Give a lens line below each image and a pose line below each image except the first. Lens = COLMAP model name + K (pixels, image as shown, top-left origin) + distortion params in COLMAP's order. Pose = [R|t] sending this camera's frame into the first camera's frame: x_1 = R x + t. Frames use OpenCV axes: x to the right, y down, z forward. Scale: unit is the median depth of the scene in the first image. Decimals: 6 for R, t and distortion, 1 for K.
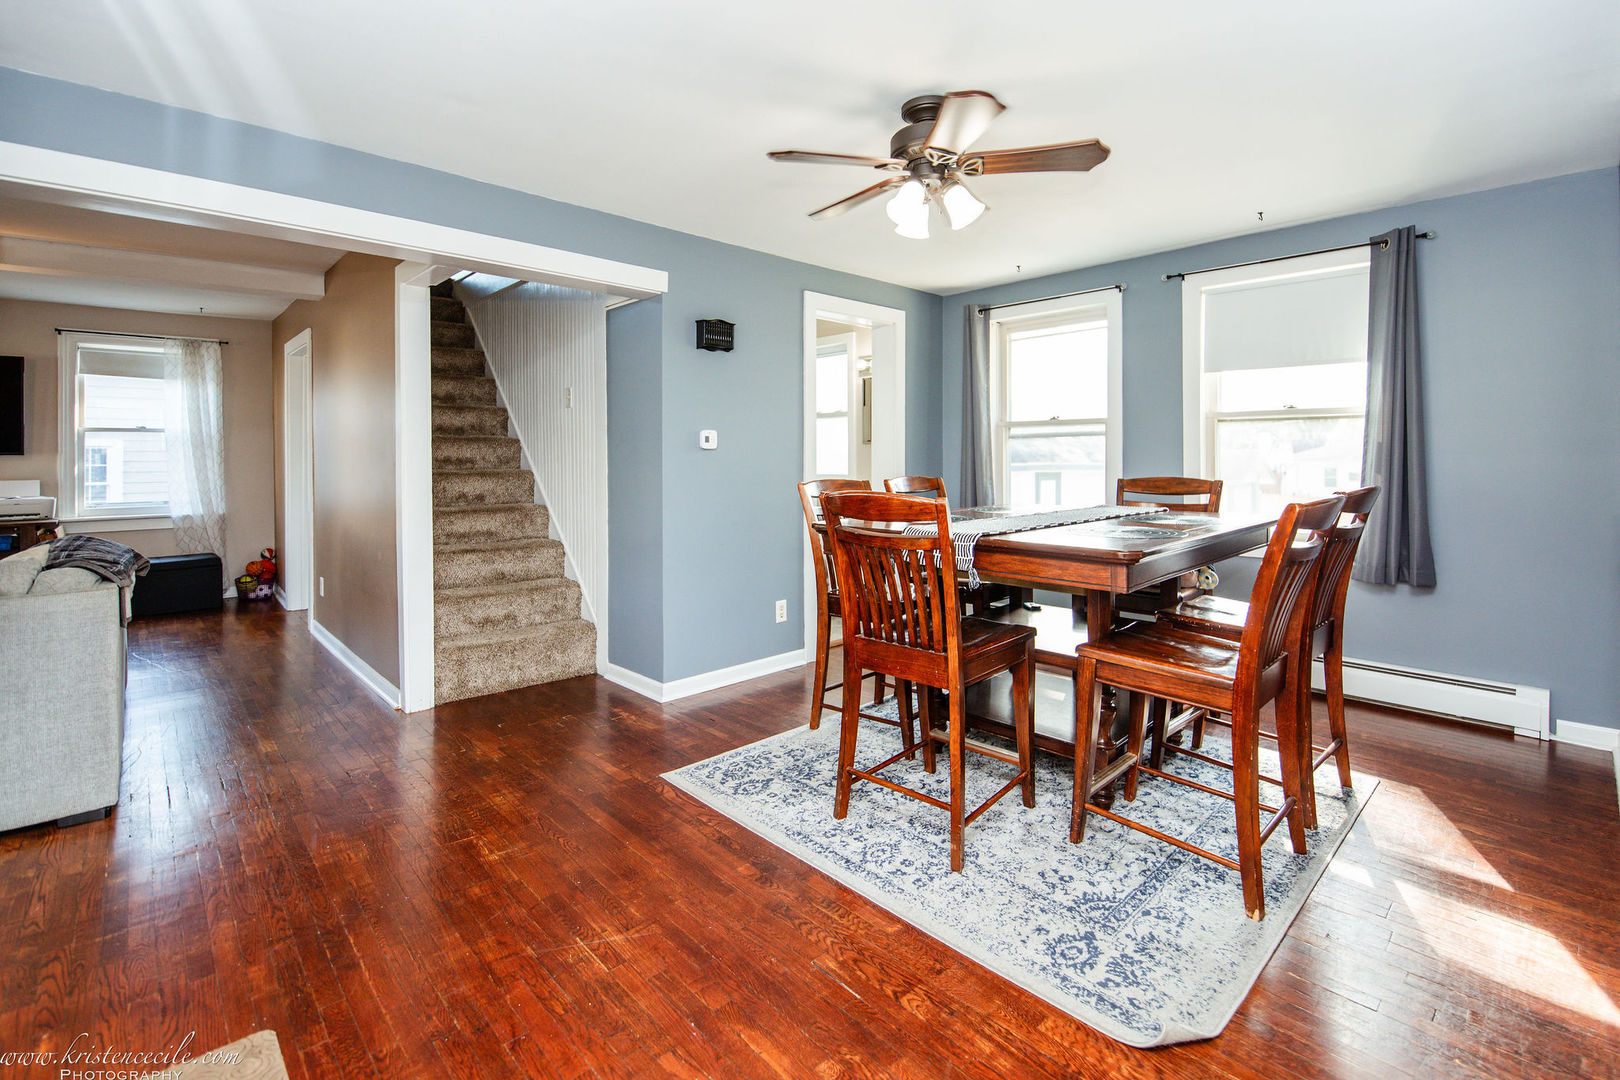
lens RADIAL K [[721.7, 0, 782.5], [0, 721.7, 467.3], [0, 0, 1]] dist [-0.013239, -0.001500]
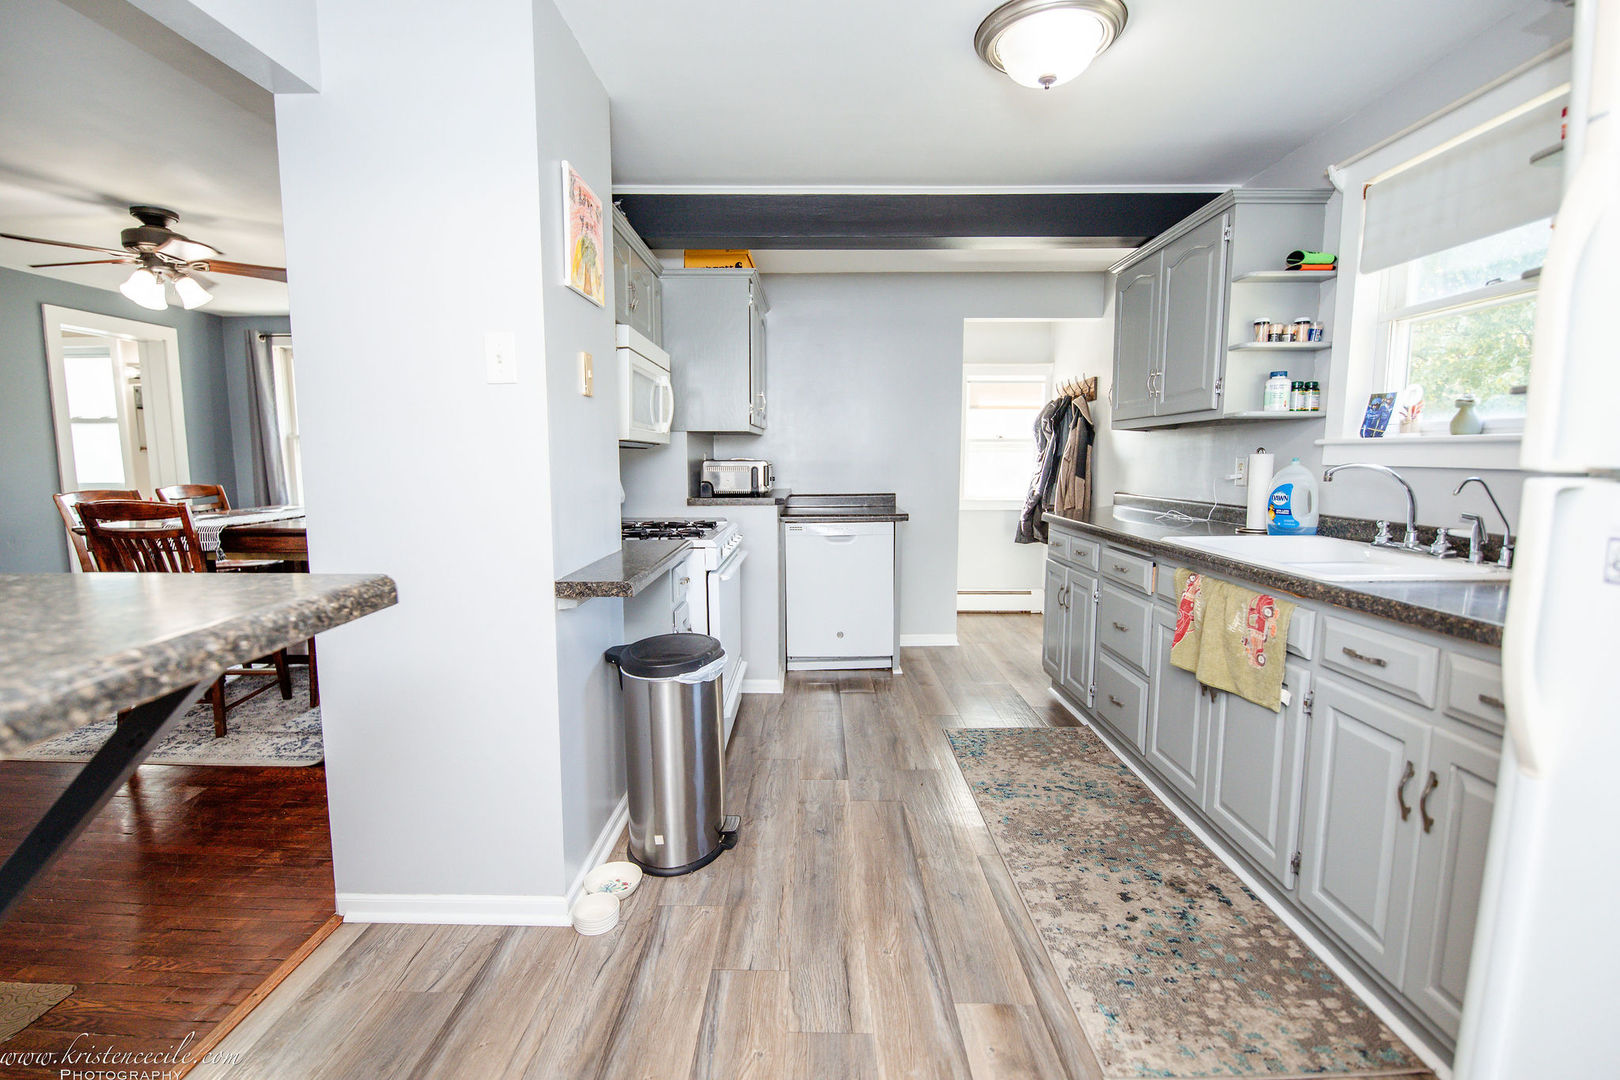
lens RADIAL K [[721.7, 0, 798.5], [0, 721.7, 538.1], [0, 0, 1]] dist [-0.013239, -0.001500]
pose [[0.677493, -0.083966, 0.730721, -0.006790], [0.007441, 0.994194, 0.107342, -0.028015], [-0.735492, -0.067286, 0.674184, -0.768632]]
